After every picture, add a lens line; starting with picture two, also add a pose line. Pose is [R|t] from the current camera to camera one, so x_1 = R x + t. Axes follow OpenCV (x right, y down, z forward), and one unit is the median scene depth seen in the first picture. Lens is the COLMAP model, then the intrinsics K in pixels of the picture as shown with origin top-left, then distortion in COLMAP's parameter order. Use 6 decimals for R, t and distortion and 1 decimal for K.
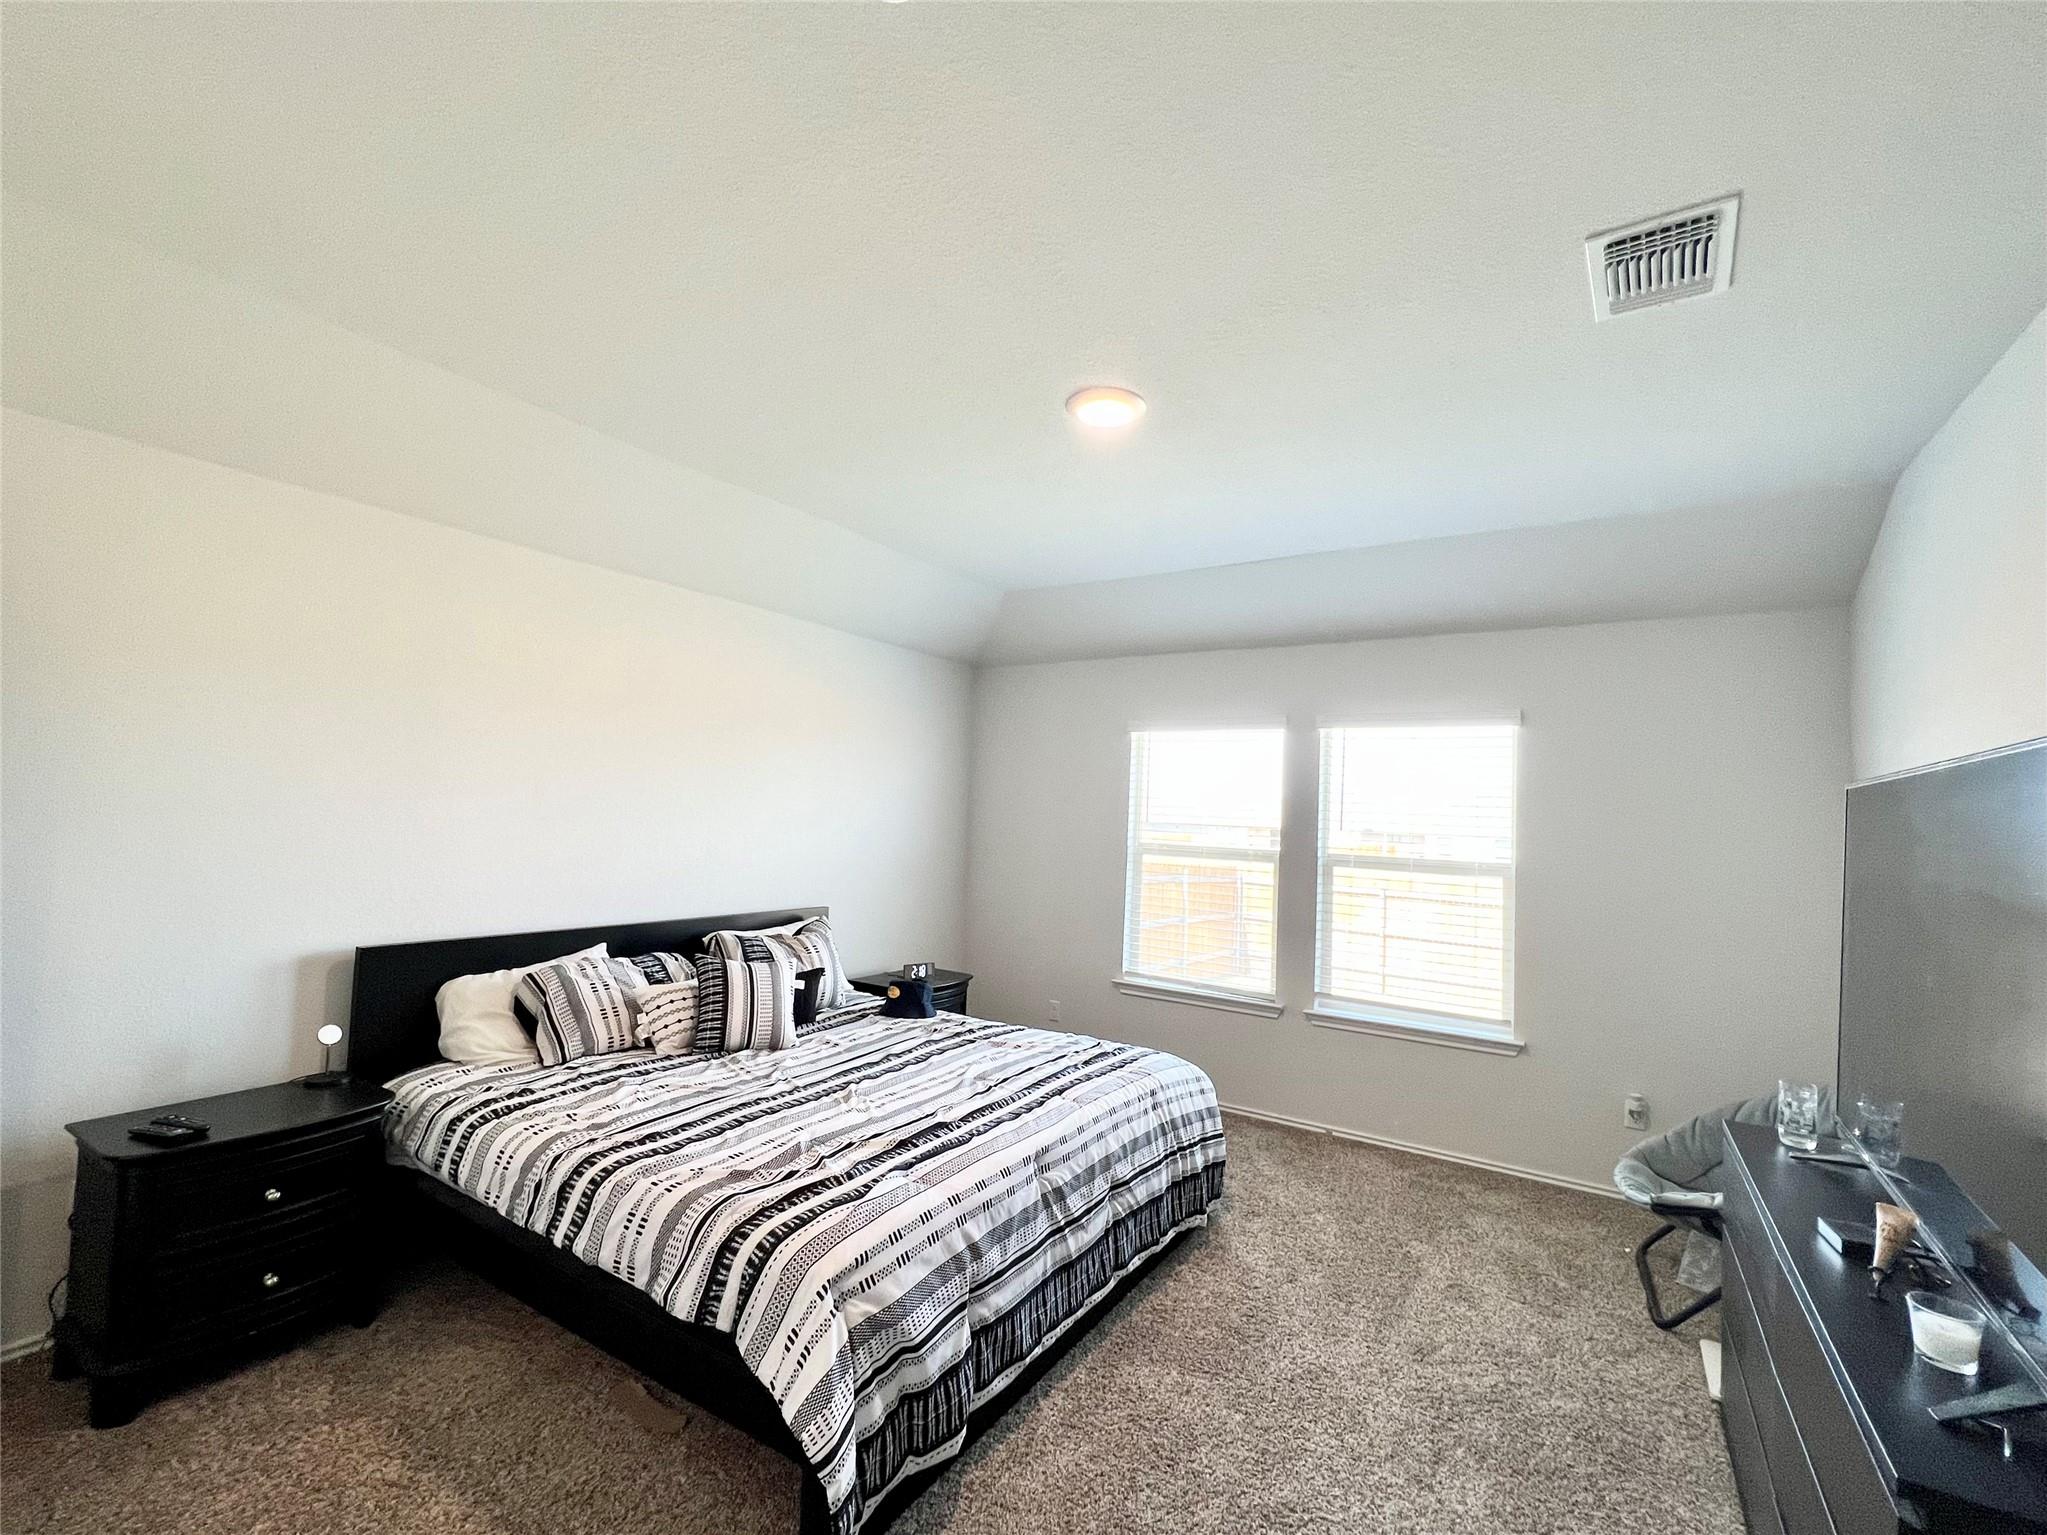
lens RADIAL K [[873.1, 0, 1019.3], [0, 873.1, 767.7], [0, 0, 1]] dist [-0.001200, 0.000131]
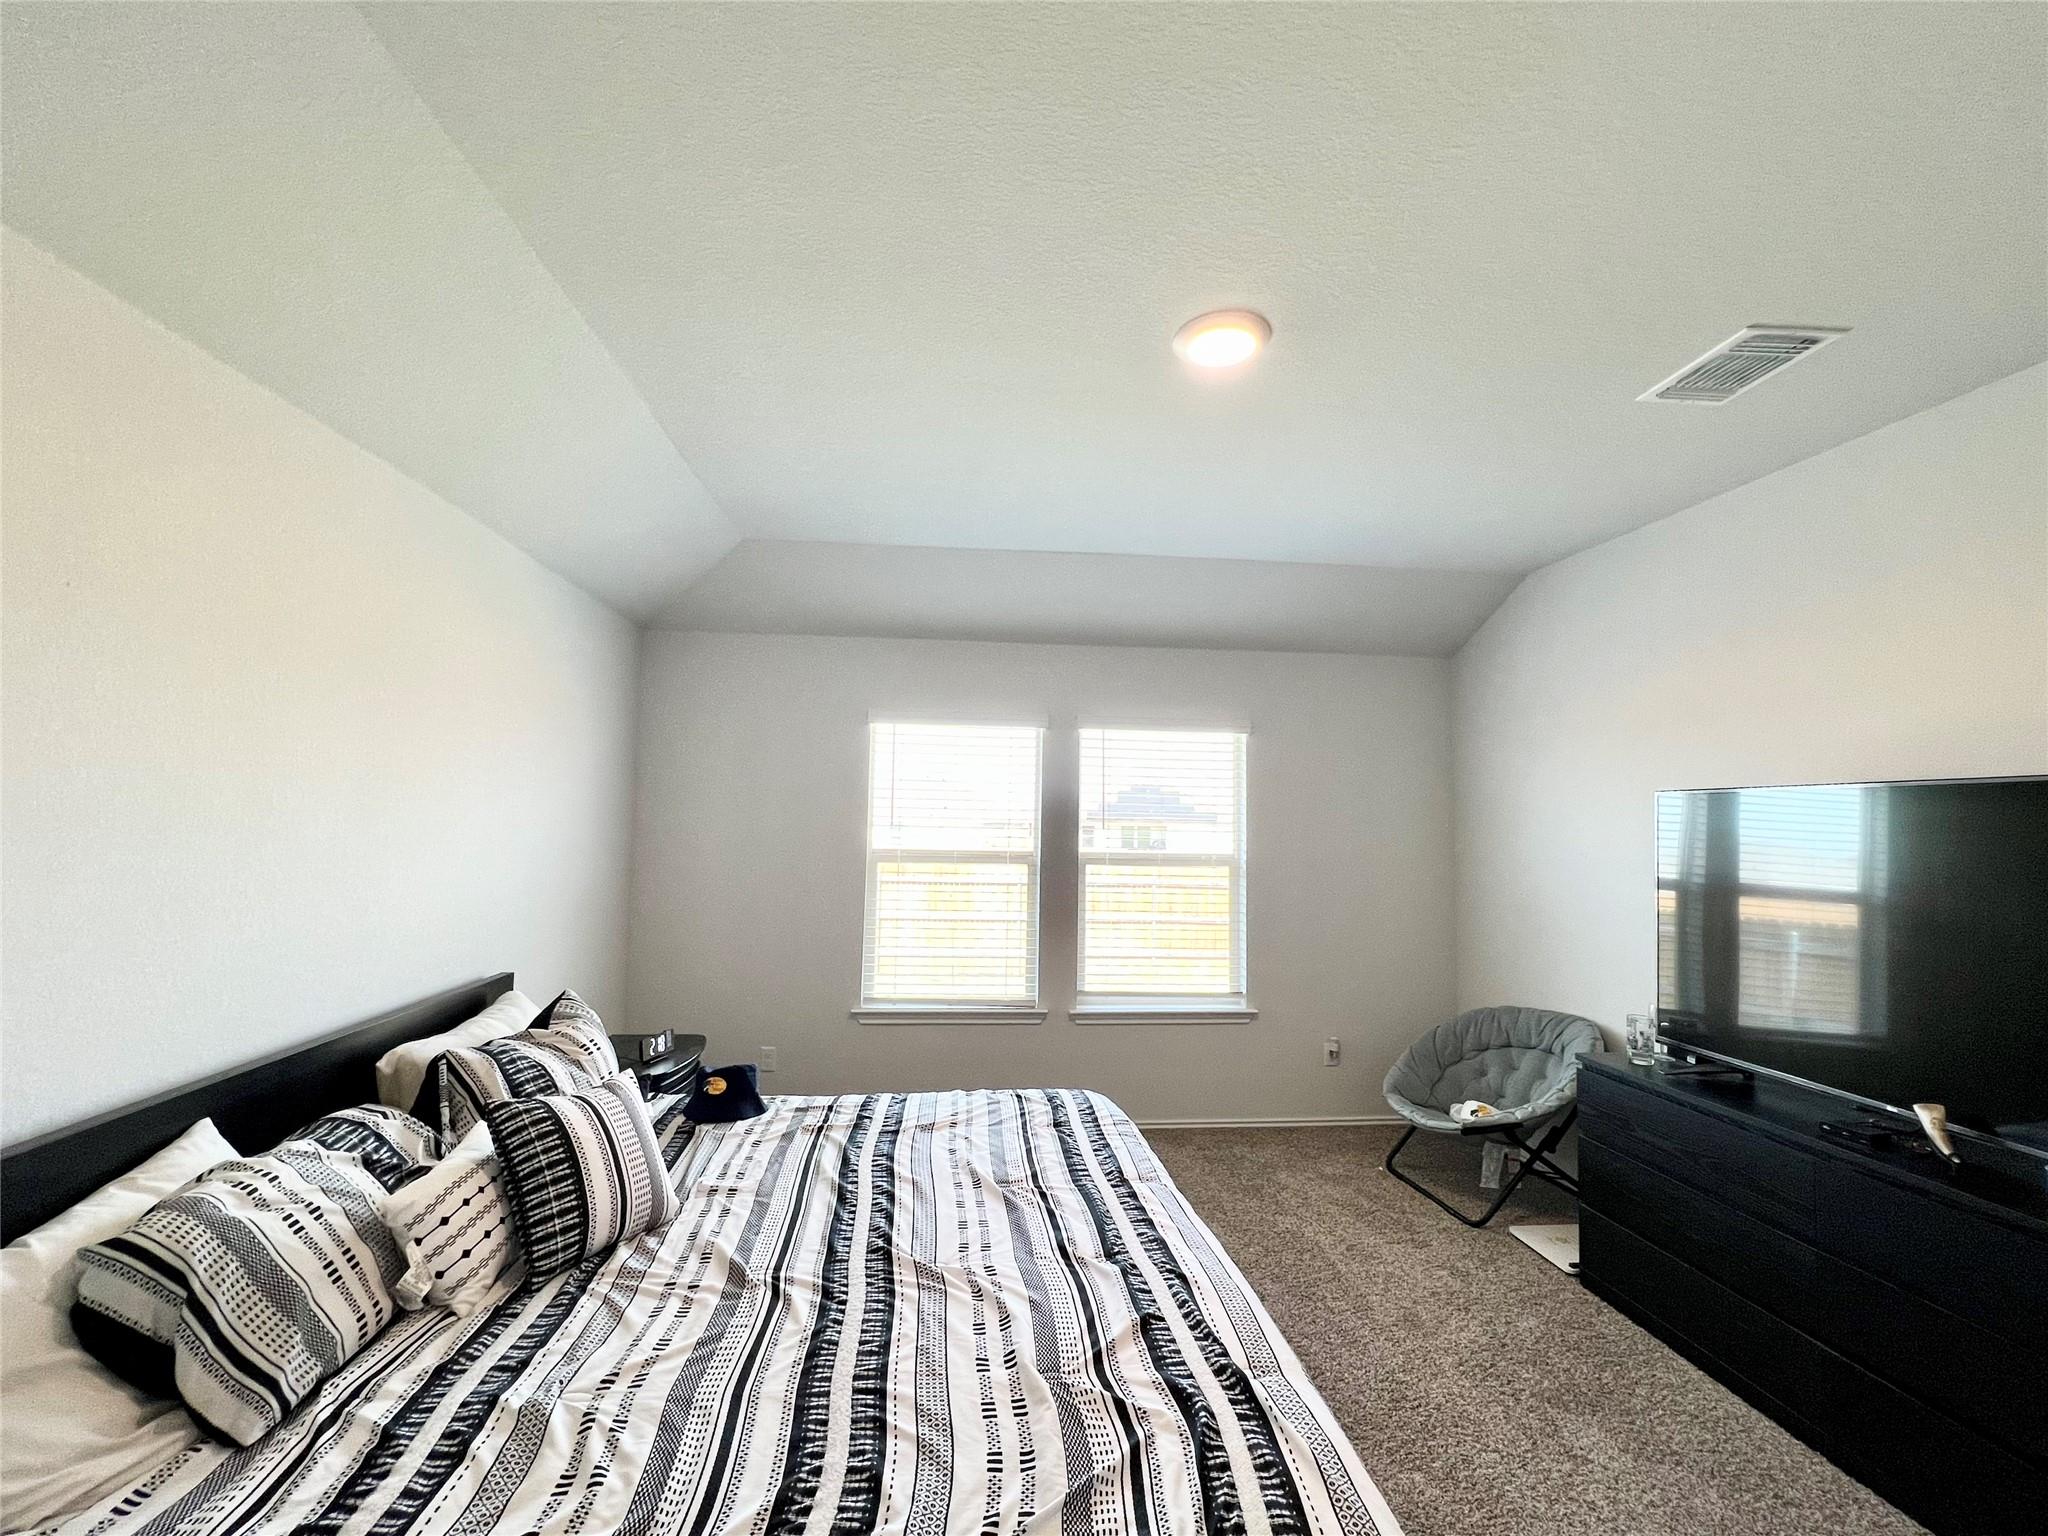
lens RADIAL K [[852.7, 0, 1024.0], [0, 852.7, 768.0], [0, 0, 1]] dist [0.000342, 0.000309]
pose [[0.785697, 0.013308, 0.618468, -0.405843], [-0.021548, 0.999751, 0.005862, -0.005155], [-0.618236, -0.017932, 0.785788, 0.346338]]
